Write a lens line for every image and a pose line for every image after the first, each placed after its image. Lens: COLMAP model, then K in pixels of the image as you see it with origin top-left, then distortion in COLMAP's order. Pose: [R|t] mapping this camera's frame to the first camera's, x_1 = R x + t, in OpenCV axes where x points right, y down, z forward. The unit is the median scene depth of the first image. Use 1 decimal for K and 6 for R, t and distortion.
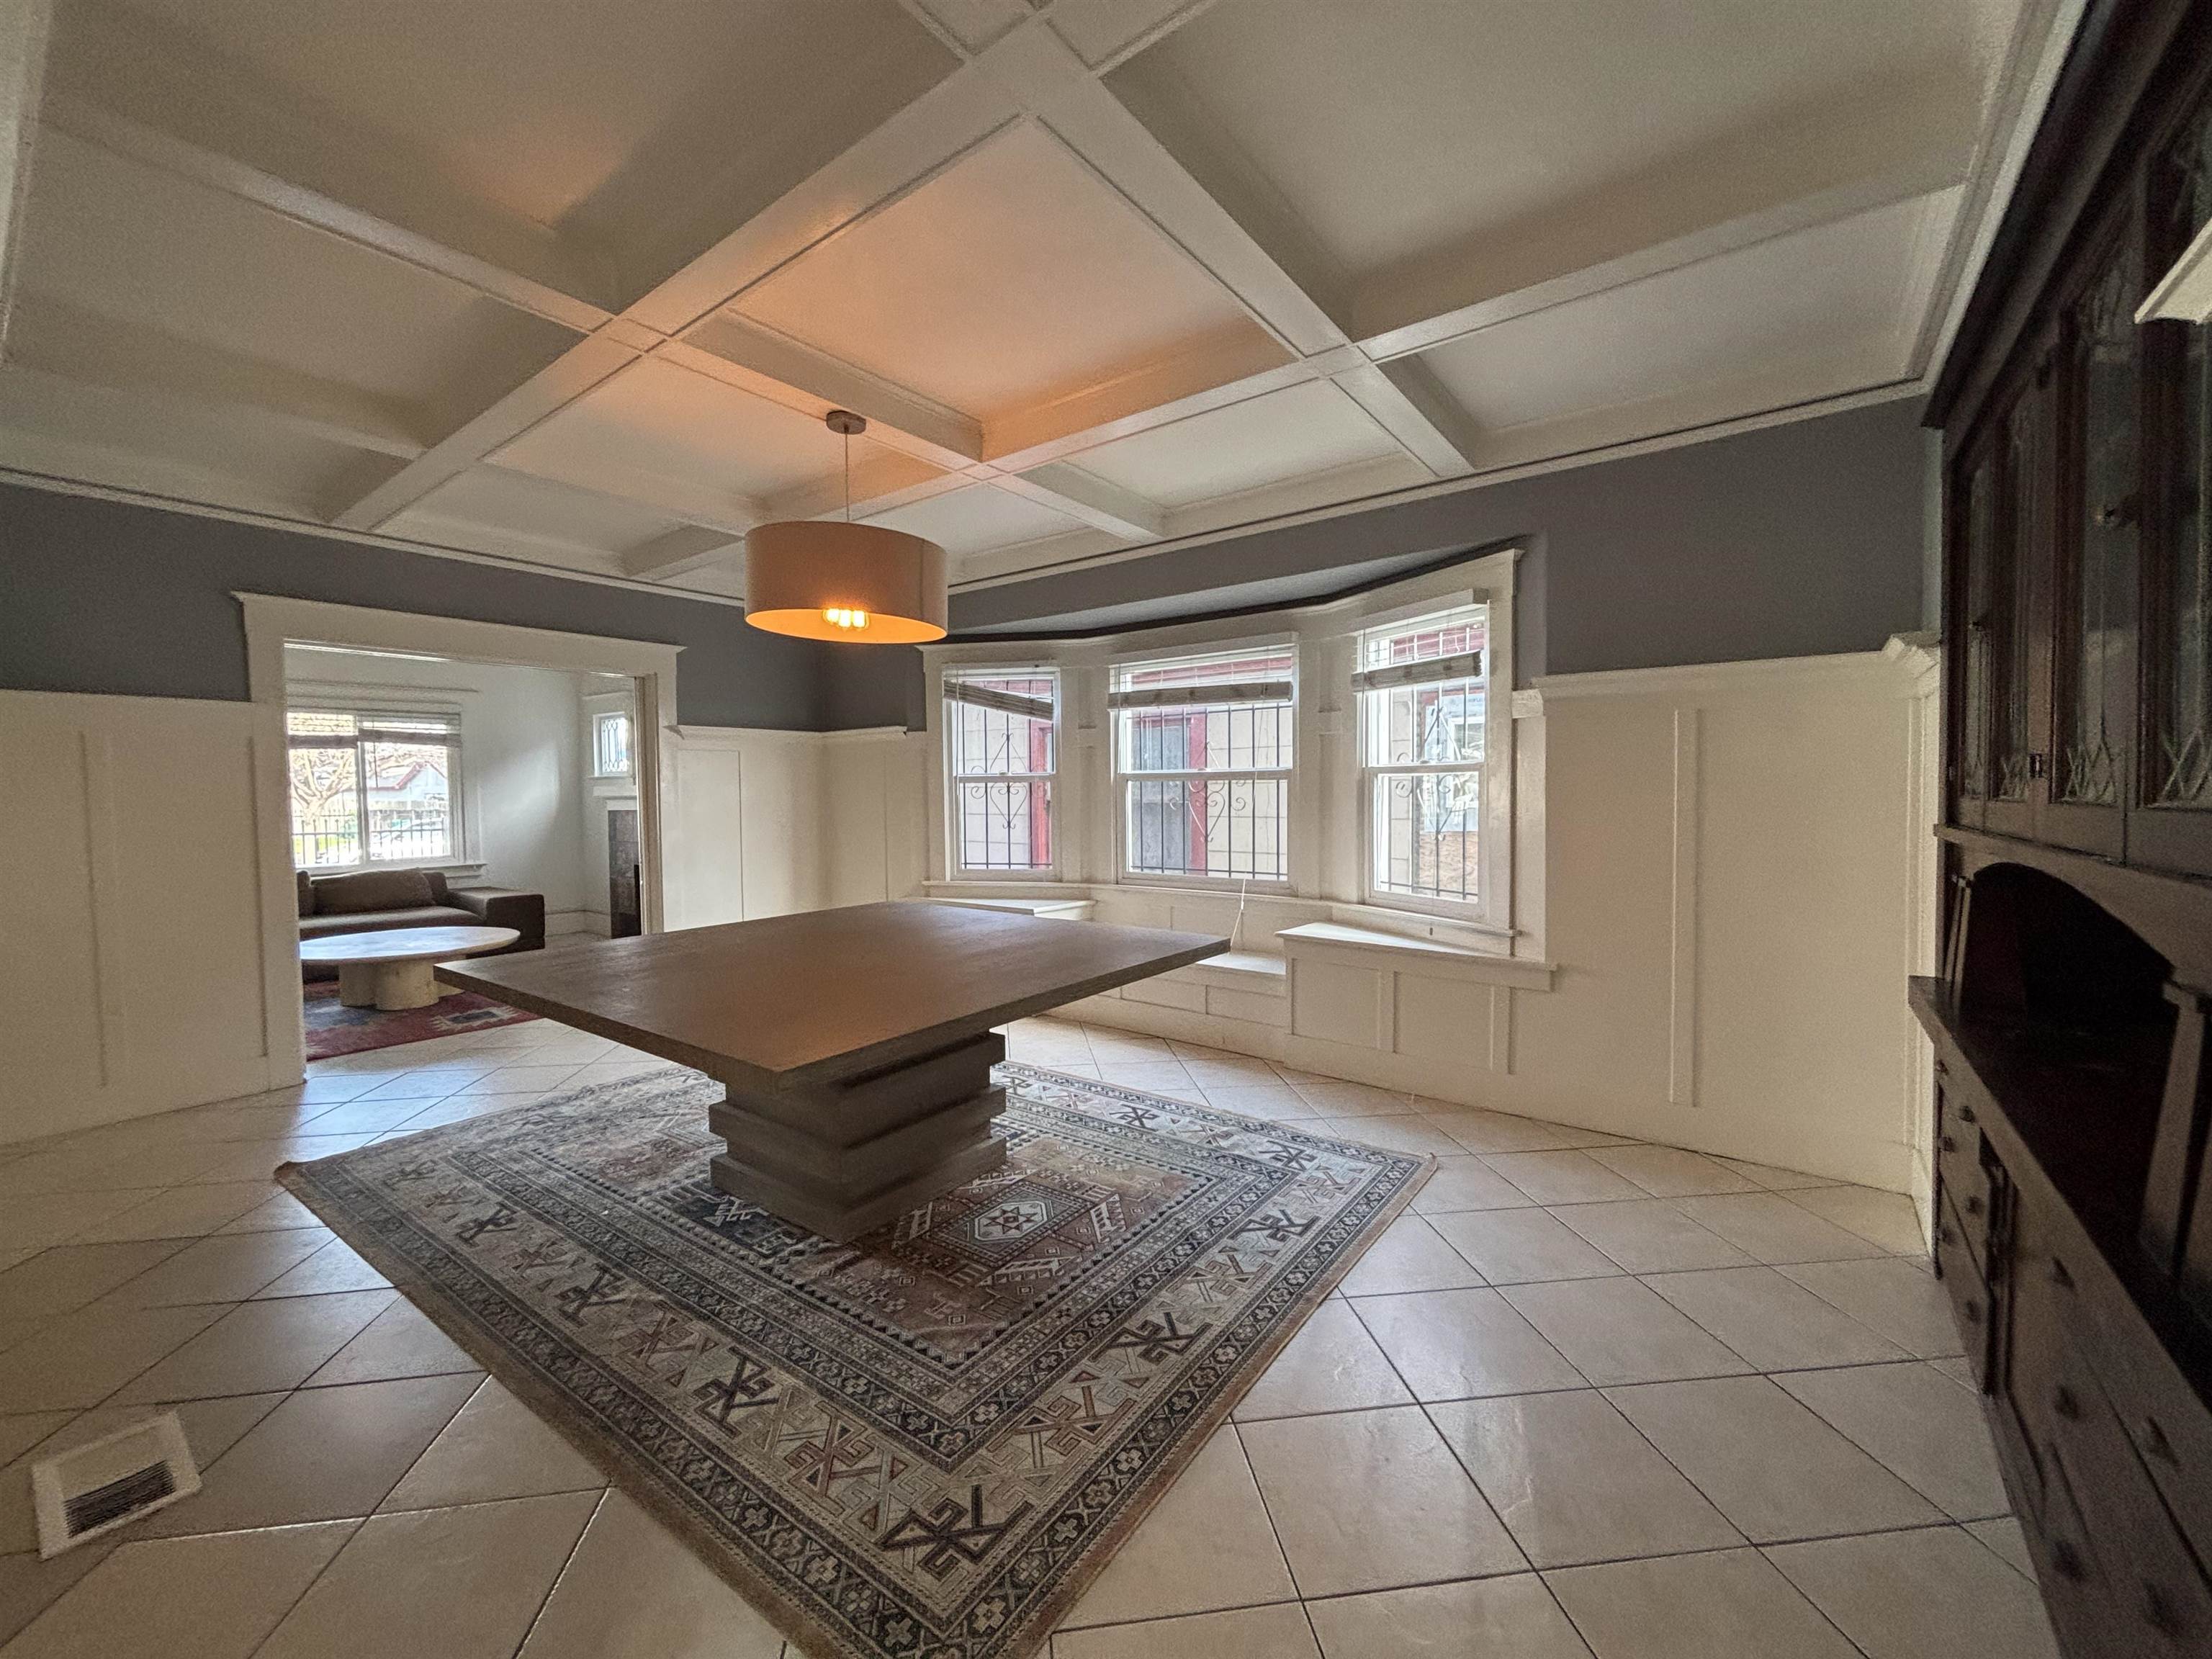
lens RADIAL K [[901.4, 0, 1111.7], [0, 901.4, 836.7], [0, 0, 1]] dist [0.003937, -0.001545]
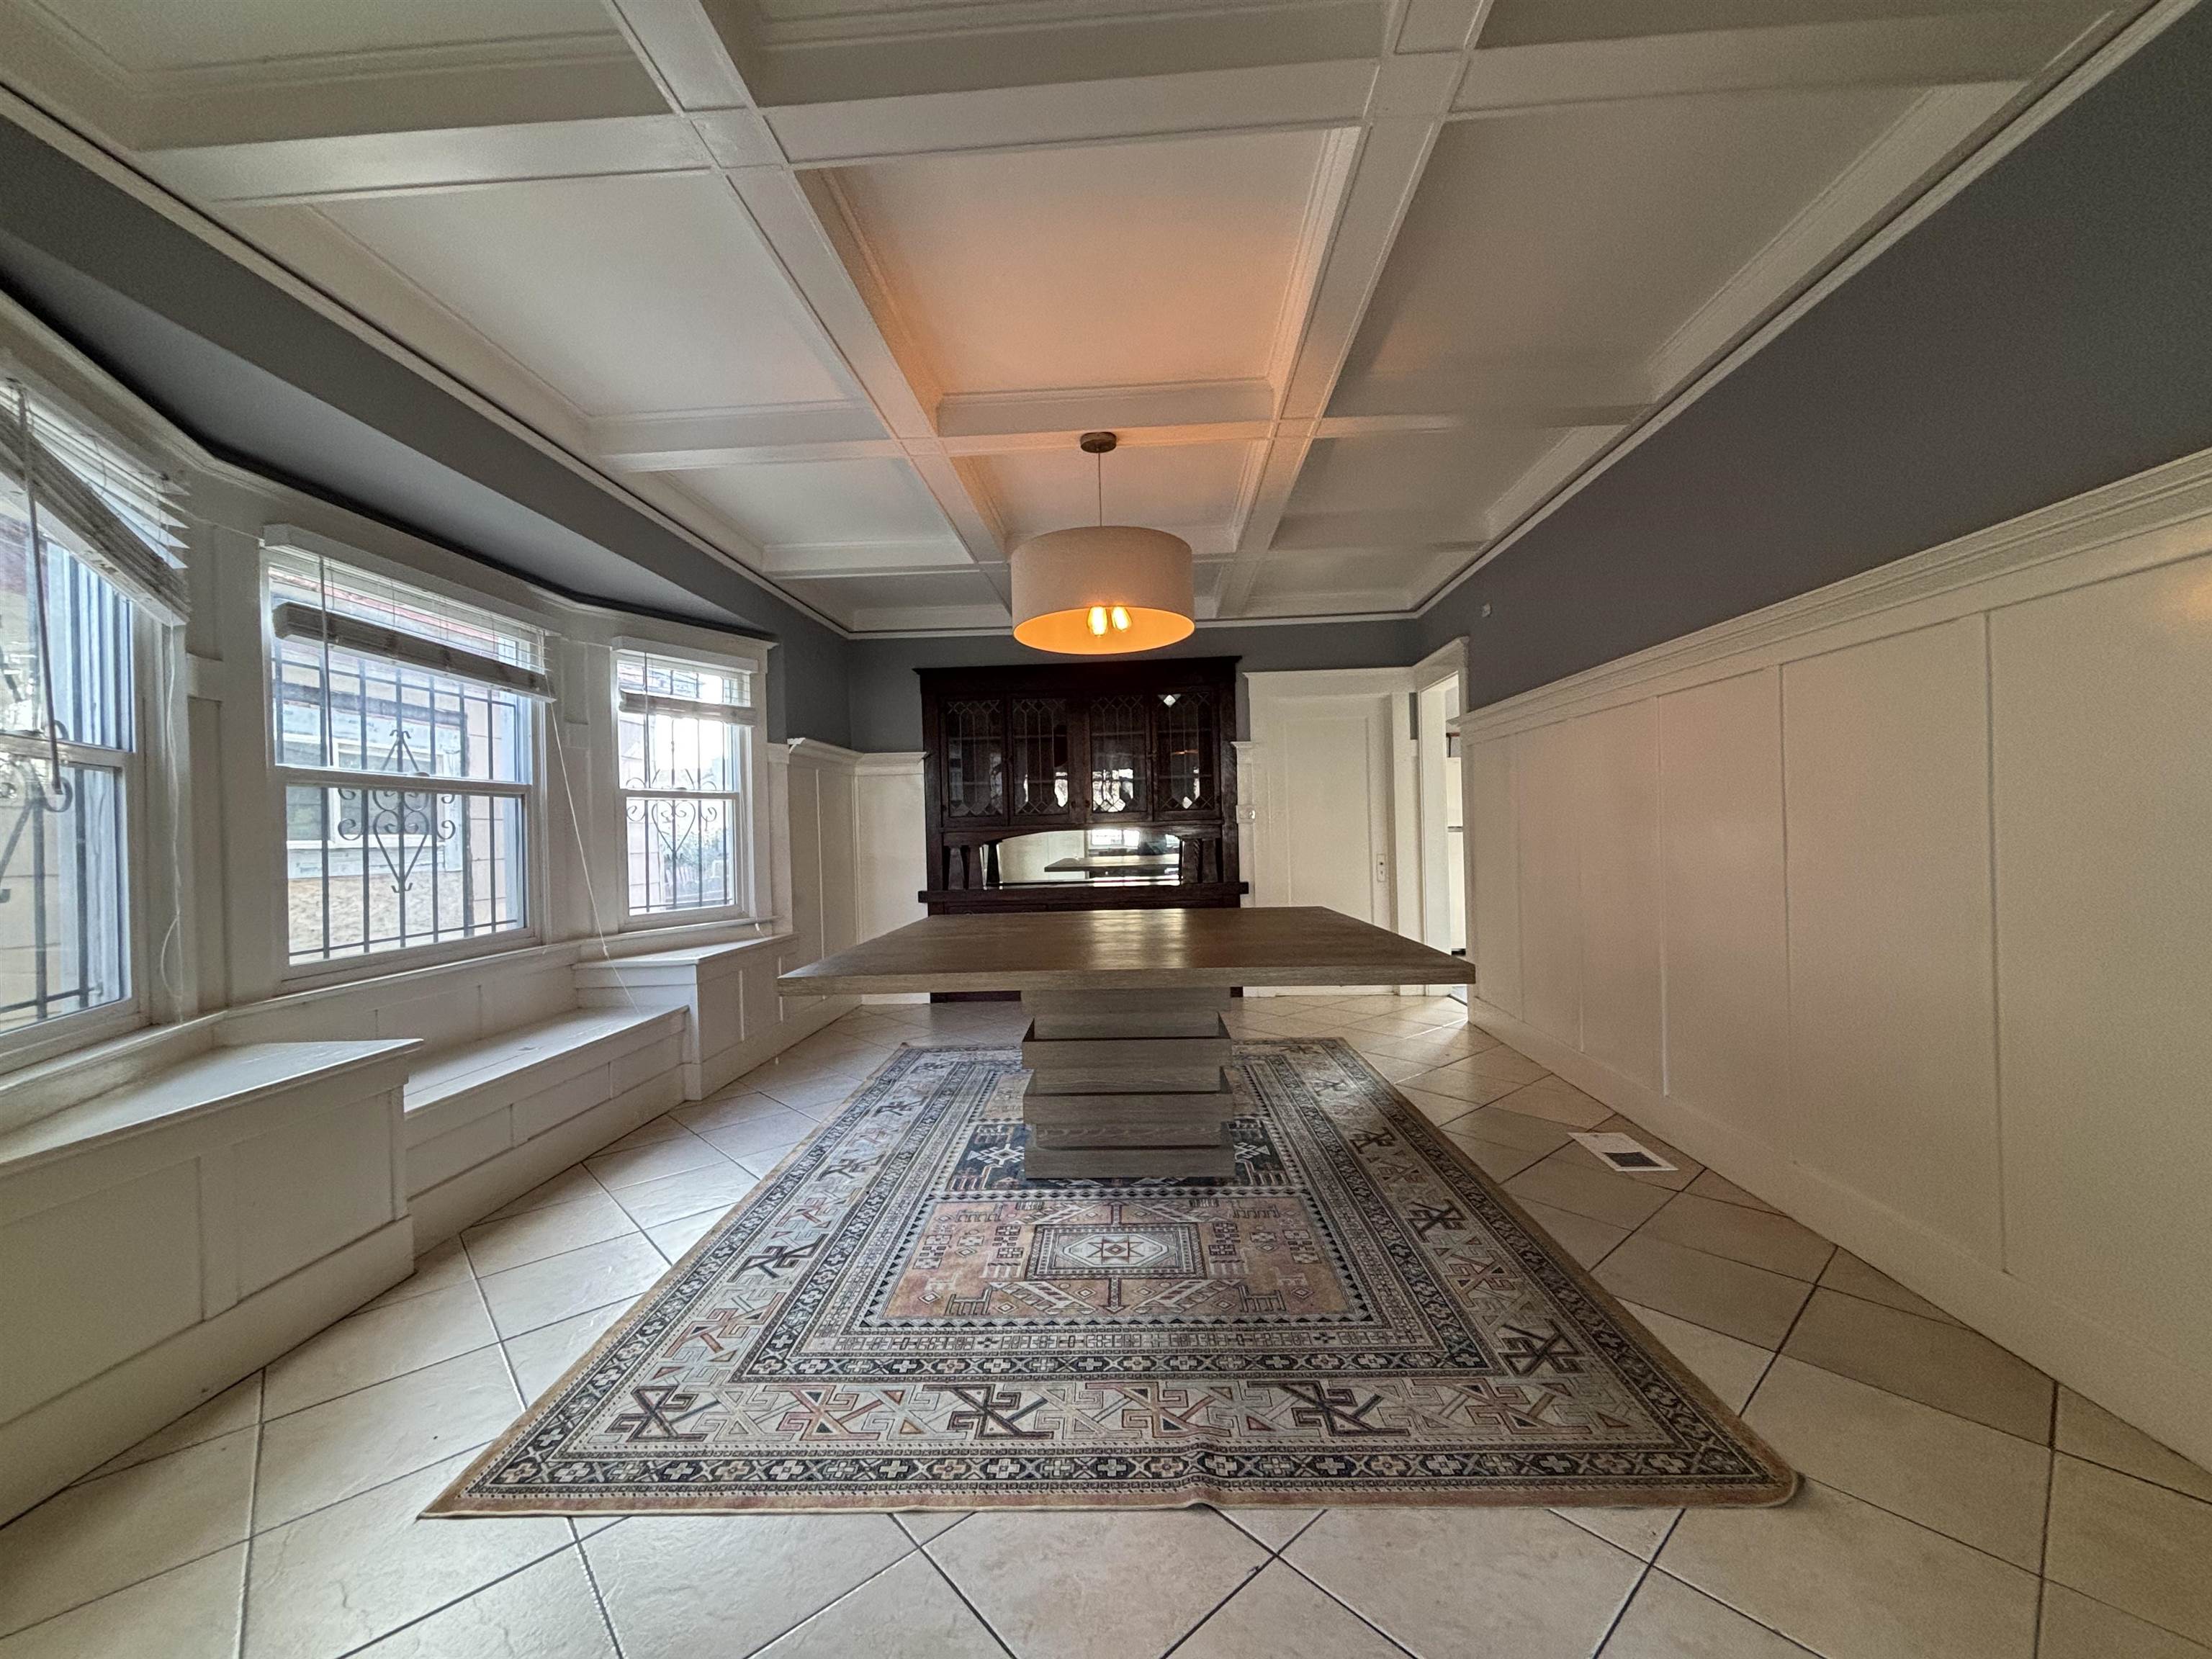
lens RADIAL K [[901.4, 0, 1102.2], [0, 901.4, 825.5], [0, 0, 1]] dist [0.003937, -0.001545]
pose [[-0.575035, 0.031064, 0.817539, -0.950410], [0.072701, 0.997266, 0.013243, -0.015817], [-0.814892, 0.067051, -0.575721, 1.342909]]
